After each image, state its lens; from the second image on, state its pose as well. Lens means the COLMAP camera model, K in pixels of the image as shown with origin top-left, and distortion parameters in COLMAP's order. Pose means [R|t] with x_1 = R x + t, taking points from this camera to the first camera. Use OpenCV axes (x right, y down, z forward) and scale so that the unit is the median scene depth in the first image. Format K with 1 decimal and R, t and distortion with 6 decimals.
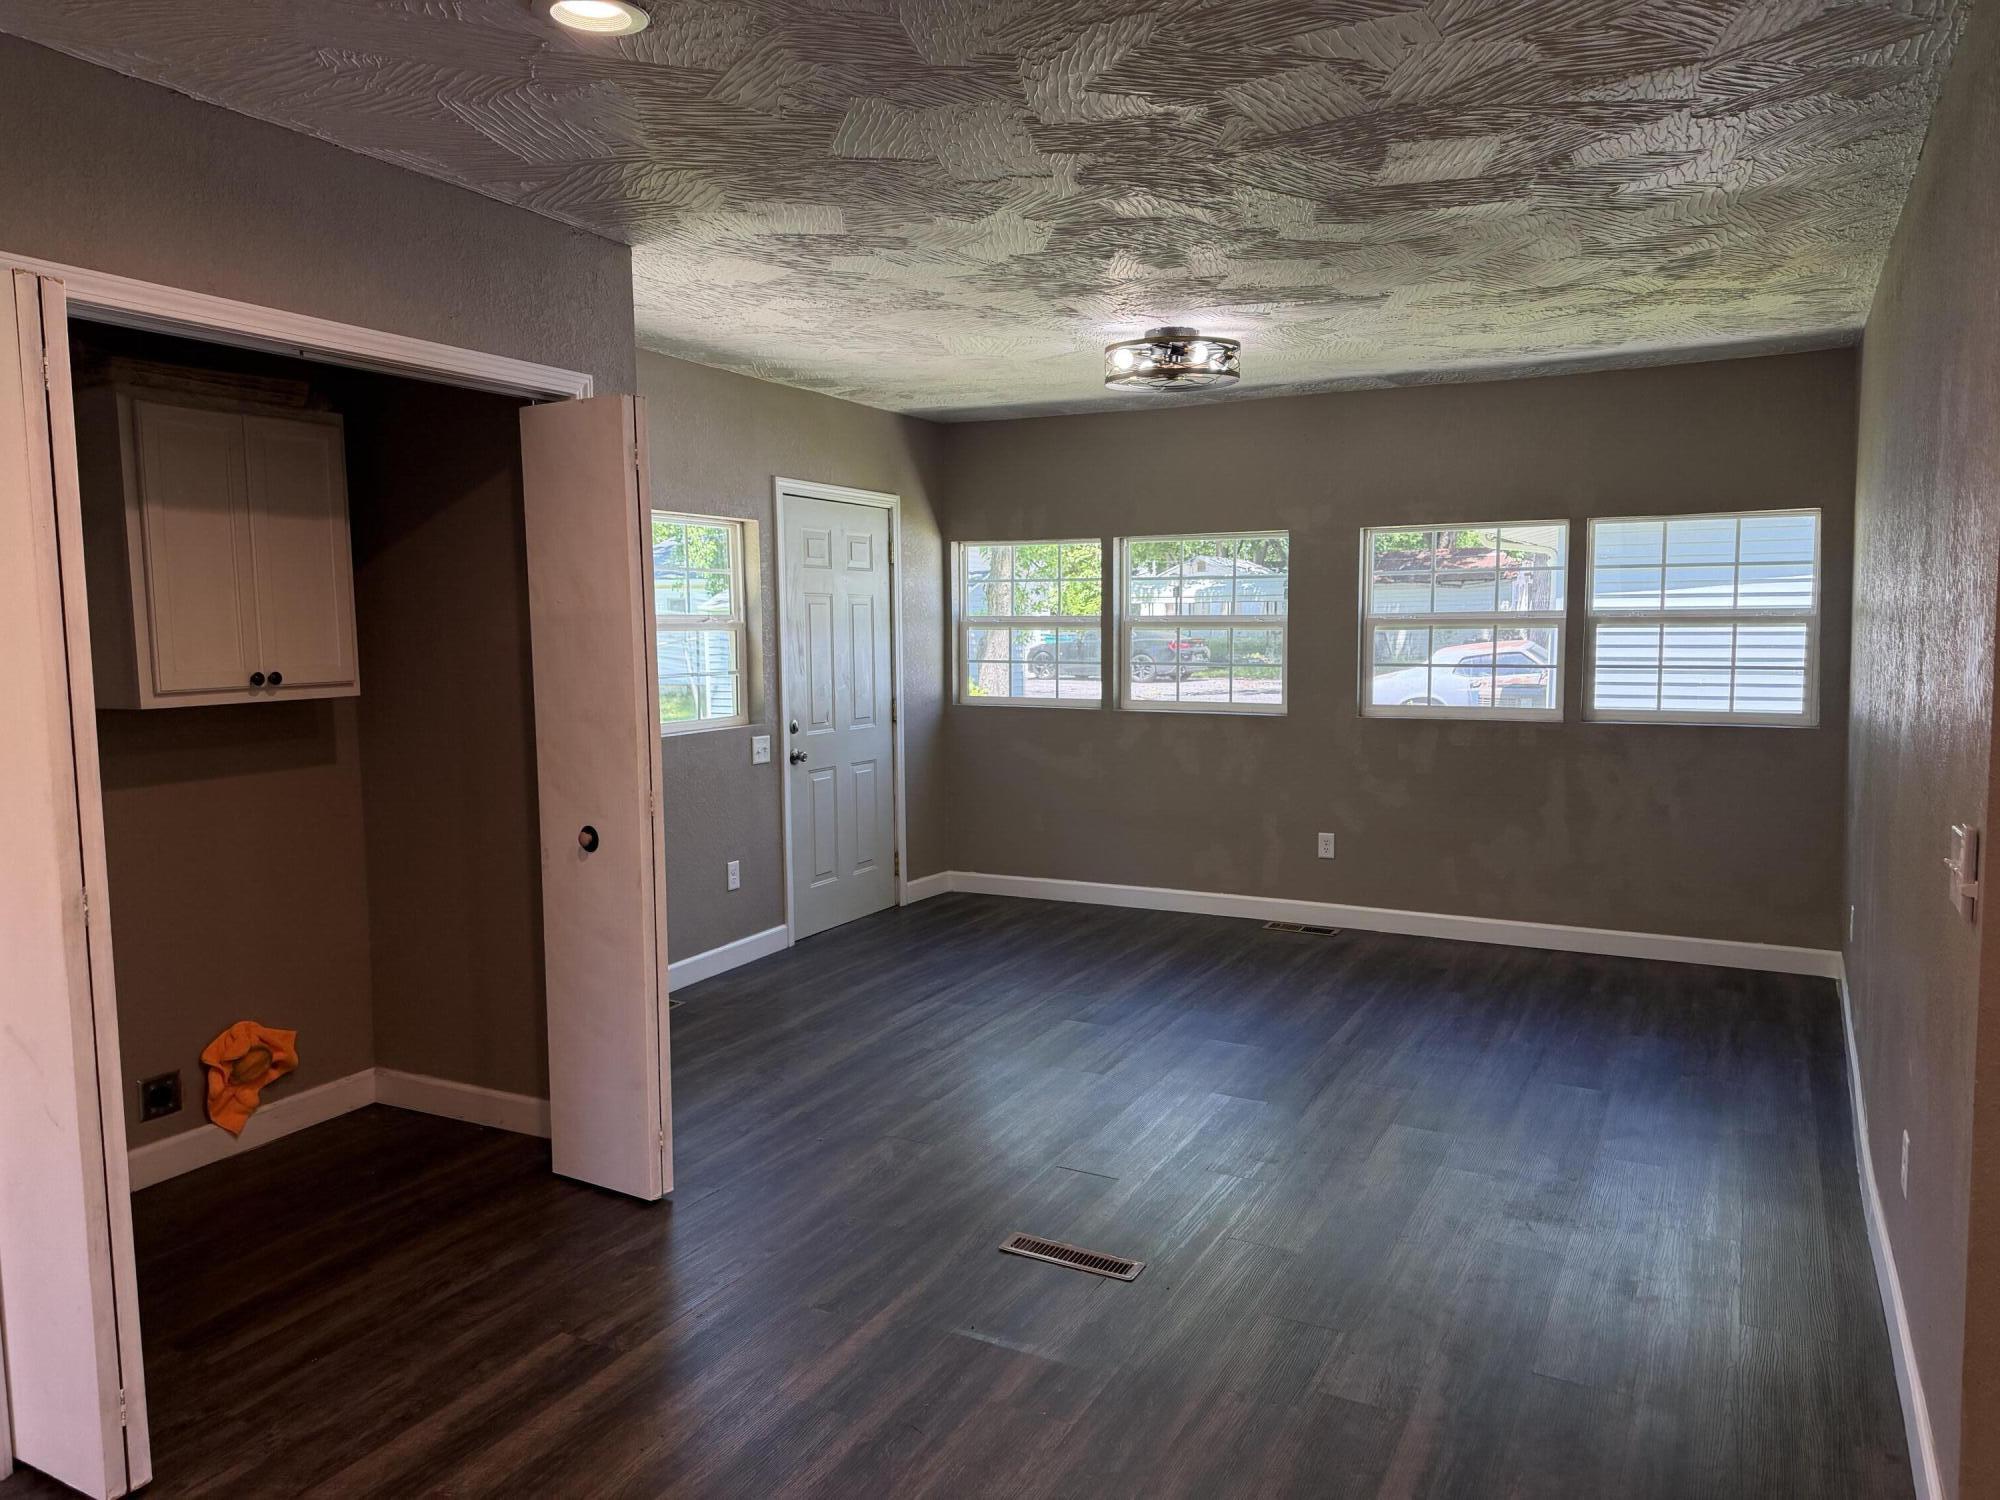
lens RADIAL K [[1399.4, 0, 995.0], [0, 1399.4, 753.0], [0, 0, 1]] dist [0.037573, -0.008259]
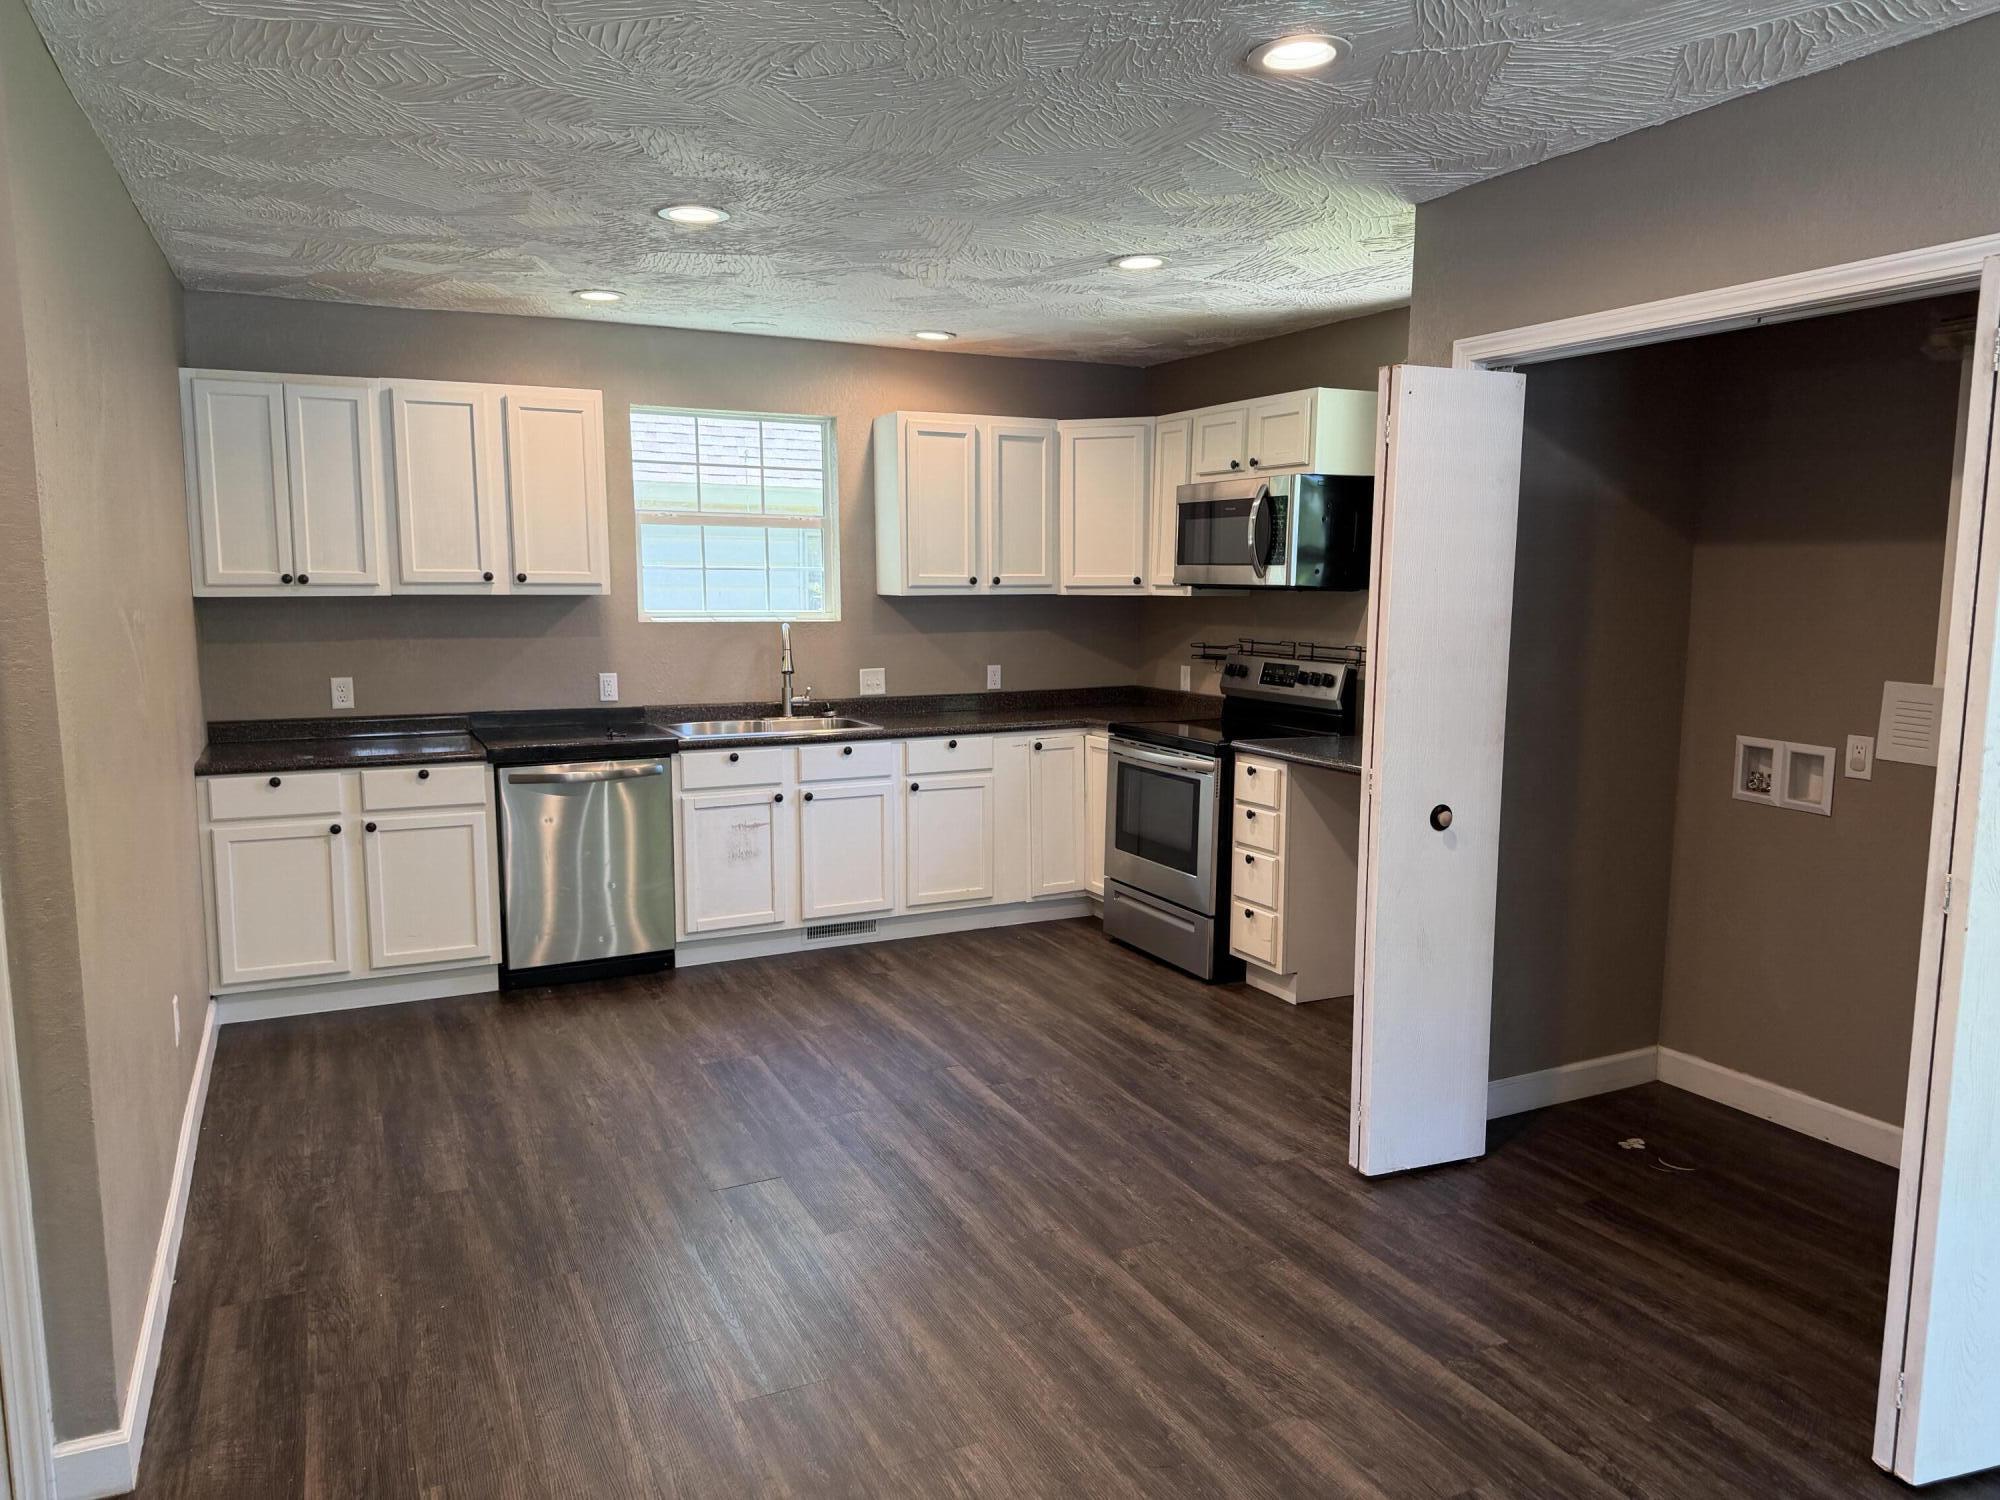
lens RADIAL K [[1399.4, 0, 994.5], [0, 1399.4, 746.7], [0, 0, 1]] dist [0.037573, -0.008259]
pose [[-0.571578, 0.117941, -0.812027, 0.623223], [-0.076417, 0.977664, 0.195788, -0.148439], [0.816982, 0.173960, -0.549799, 1.155775]]
